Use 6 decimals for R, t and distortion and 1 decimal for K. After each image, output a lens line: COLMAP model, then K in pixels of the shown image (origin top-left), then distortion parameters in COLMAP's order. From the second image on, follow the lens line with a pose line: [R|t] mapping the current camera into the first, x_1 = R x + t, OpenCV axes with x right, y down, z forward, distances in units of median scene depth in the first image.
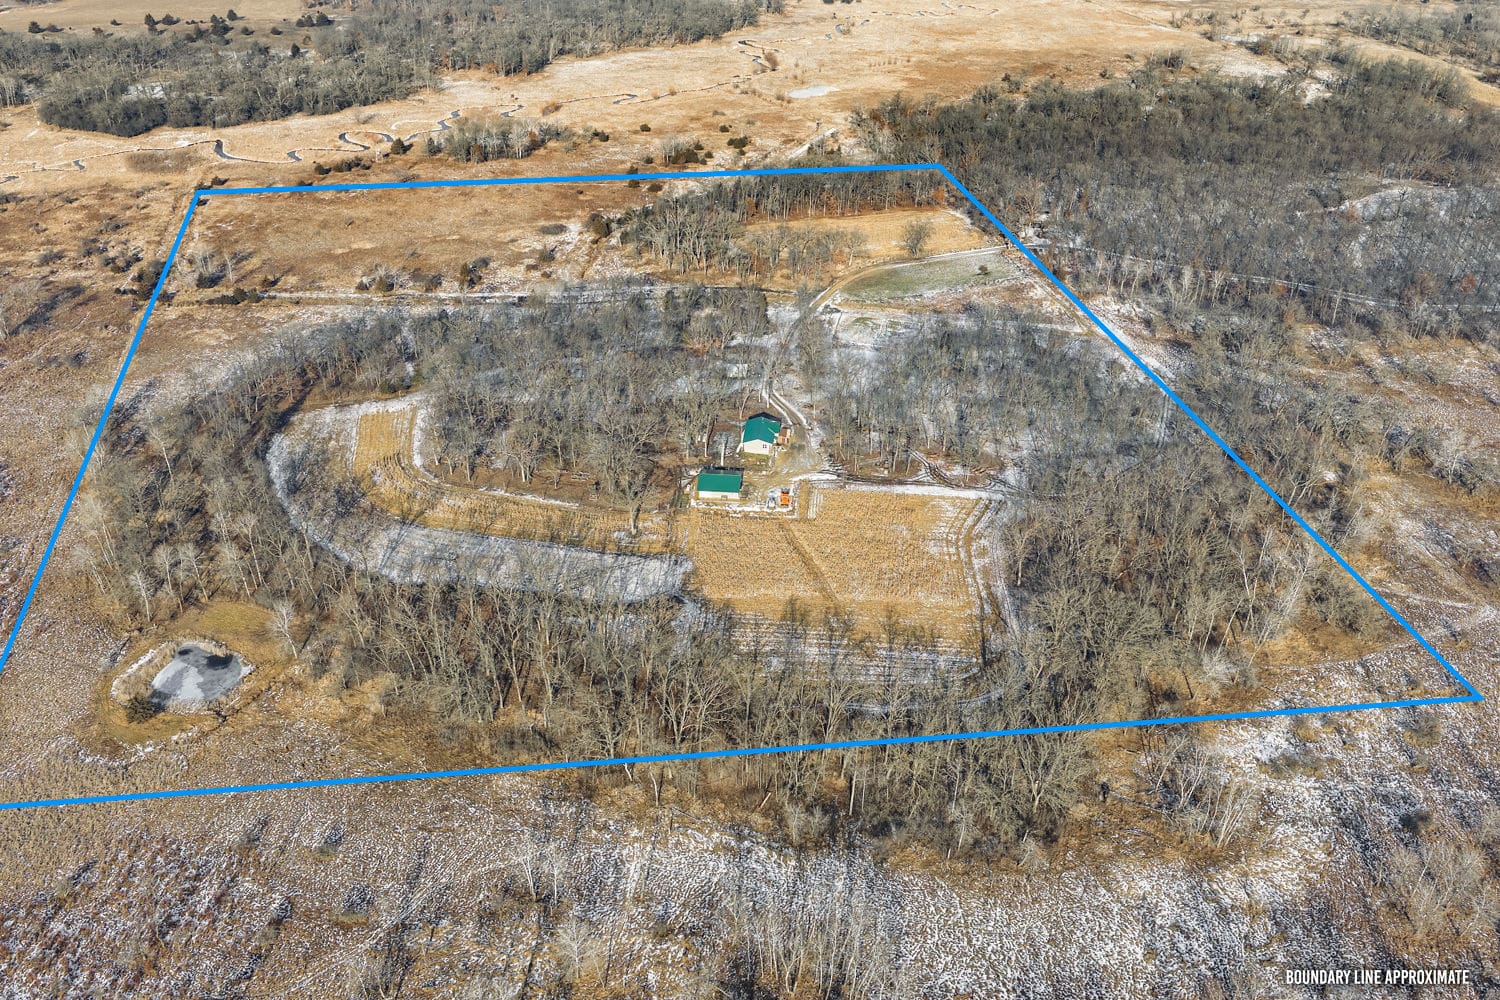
lens RADIAL K [[1231.8, 0, 753.7], [0, 1231.8, 500.8], [0, 0, 1]] dist [-0.000610, -0.000964]
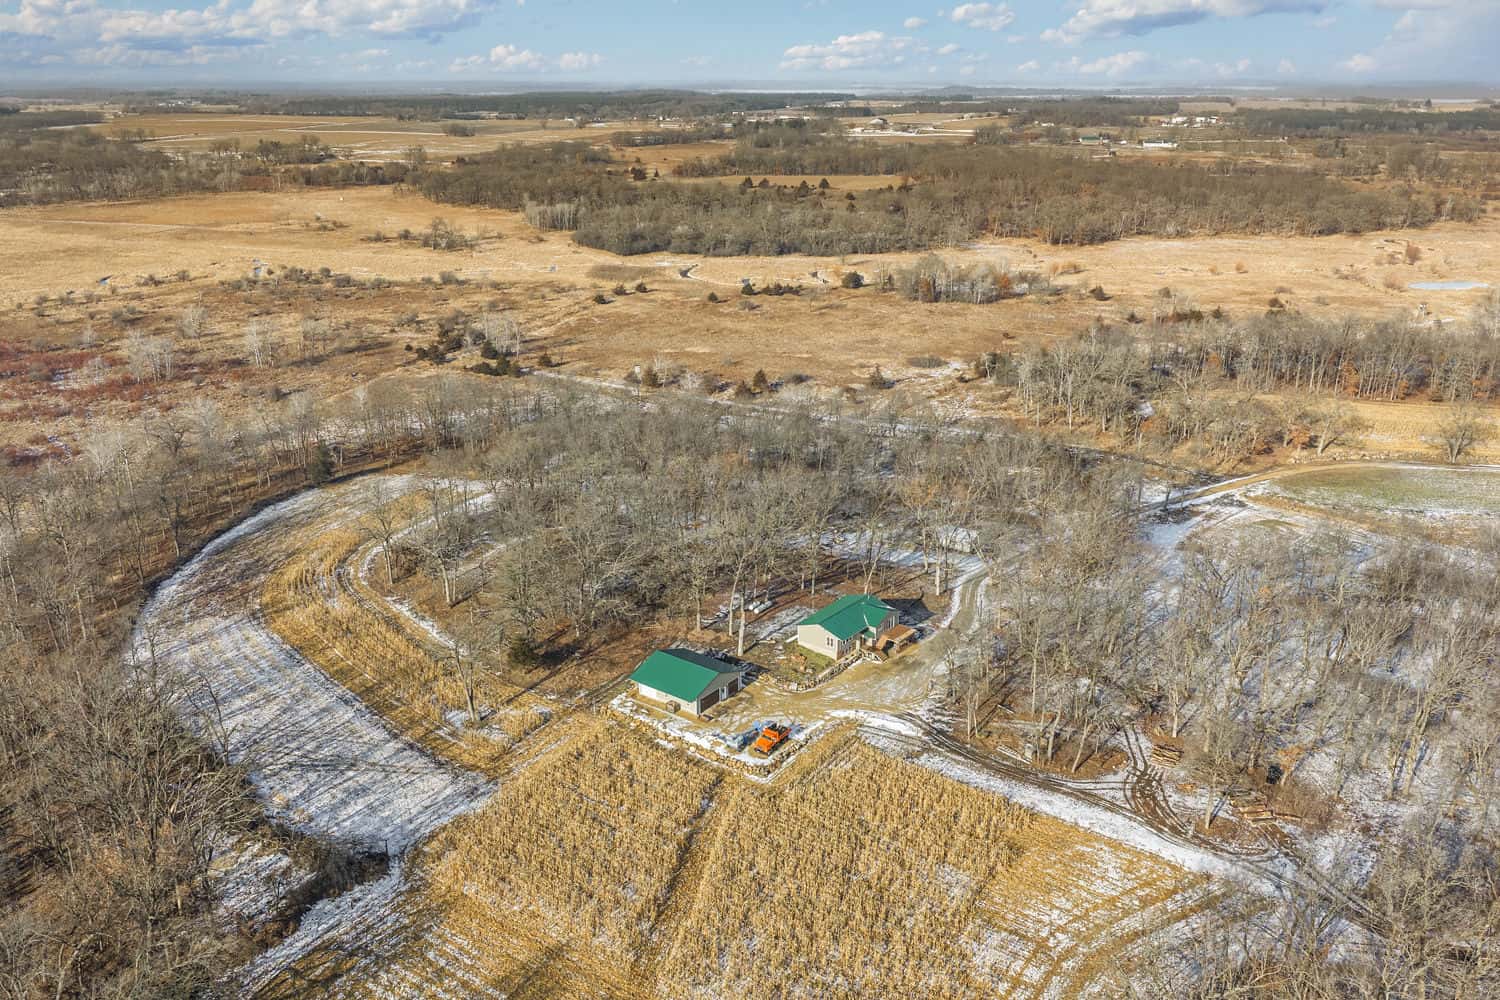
lens RADIAL K [[1231.8, 0, 753.7], [0, 1231.8, 500.8], [0, 0, 1]] dist [-0.000610, -0.000964]
pose [[0.834462, 0.168486, -0.524677, 0.244881], [-0.273161, 0.953375, -0.128292, -0.026095], [0.478599, 0.250376, 0.841579, 0.546558]]
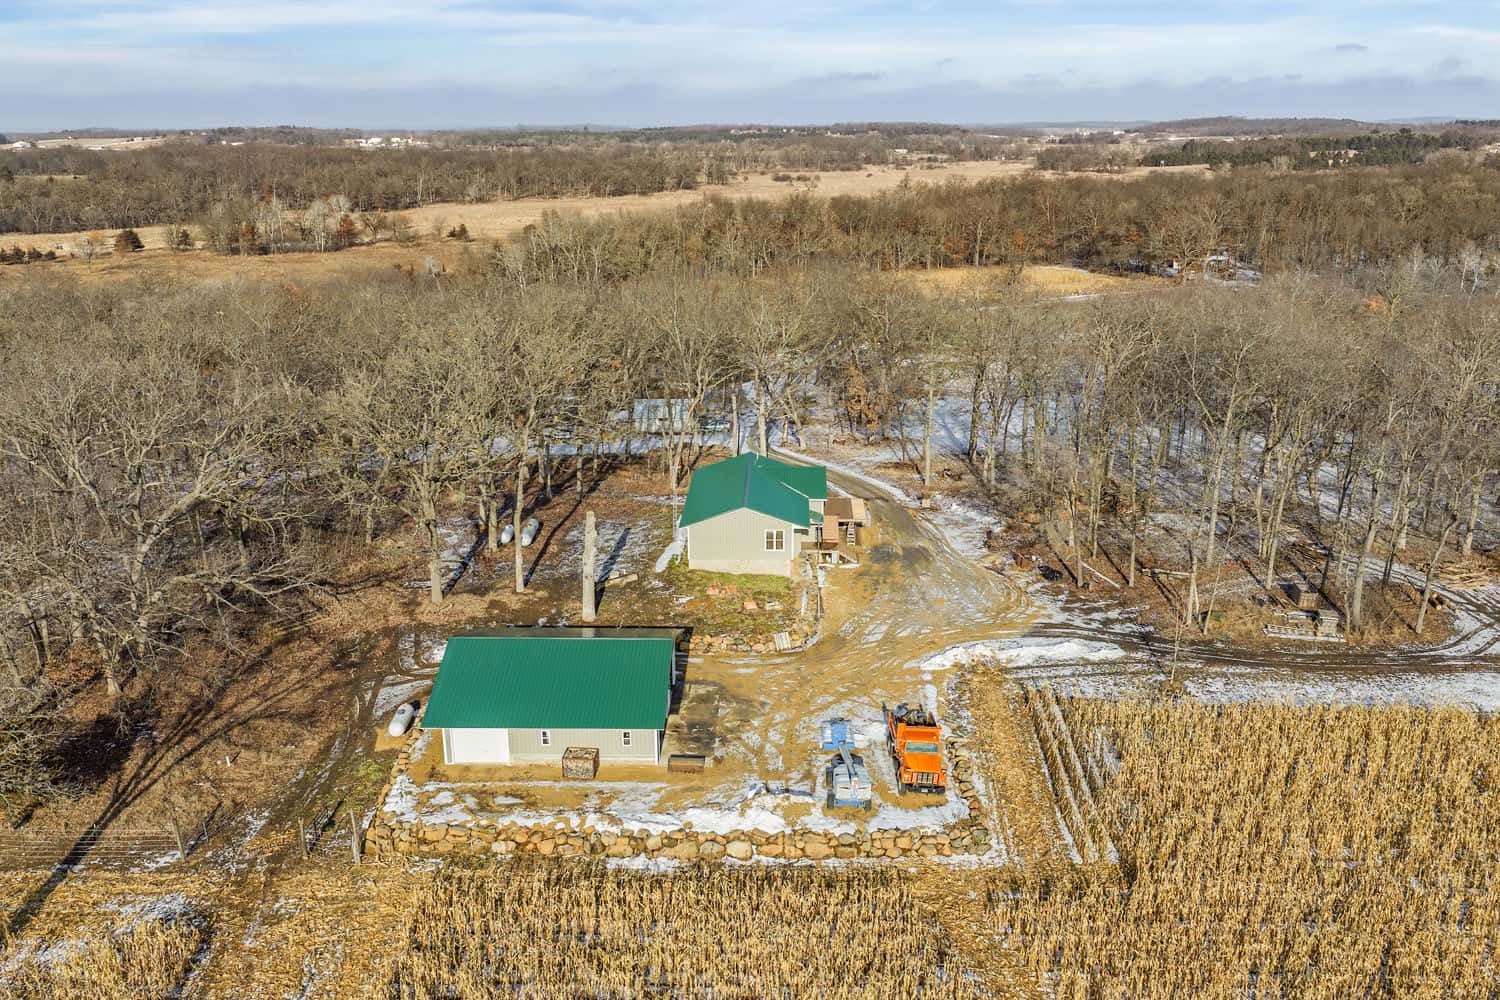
lens RADIAL K [[1231.8, 0, 753.7], [0, 1231.8, 500.8], [0, 0, 1]] dist [-0.000610, -0.000964]
pose [[0.998504, -0.028857, 0.046440, -0.005643], [0.039175, 0.970106, -0.239497, 0.004376], [-0.038141, 0.240958, 0.969786, 0.783441]]
